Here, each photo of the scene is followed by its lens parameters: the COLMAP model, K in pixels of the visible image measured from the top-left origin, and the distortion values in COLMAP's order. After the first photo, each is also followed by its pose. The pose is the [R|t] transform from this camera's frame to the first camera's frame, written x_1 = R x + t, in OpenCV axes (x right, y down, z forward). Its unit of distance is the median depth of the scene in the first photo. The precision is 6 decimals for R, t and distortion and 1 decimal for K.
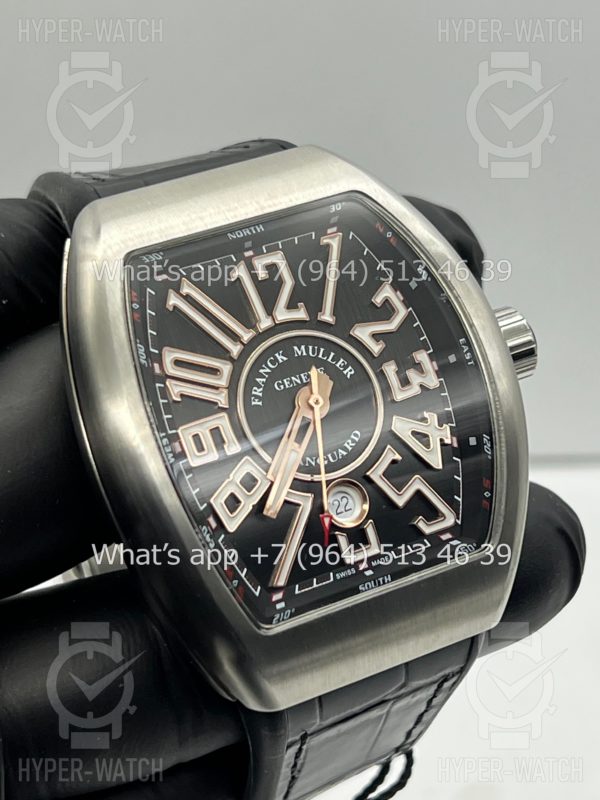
lens RADIAL K [[1913.0, 0, 301.3], [0, 1913.0, 400.0], [0, 0, 1]] dist [0.259986, 0.000000]
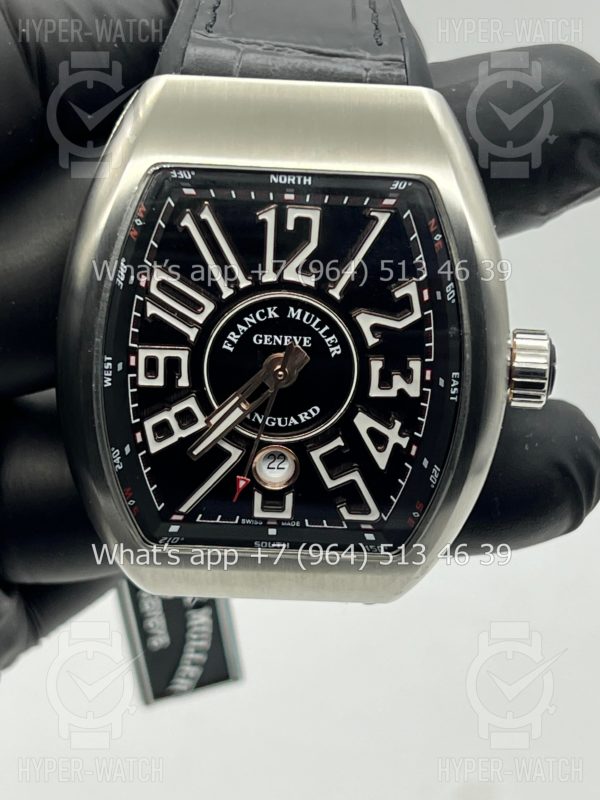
lens RADIAL K [[1913.0, 0, 299.8], [0, 1913.0, 387.6], [0, 0, 1]] dist [0.259986, 0.000000]
pose [[0.869511, 0.463956, -0.169400, 0.183422], [-0.331717, 0.802662, 0.495679, -0.477594], [0.365944, -0.374806, 0.851825, 0.162088]]
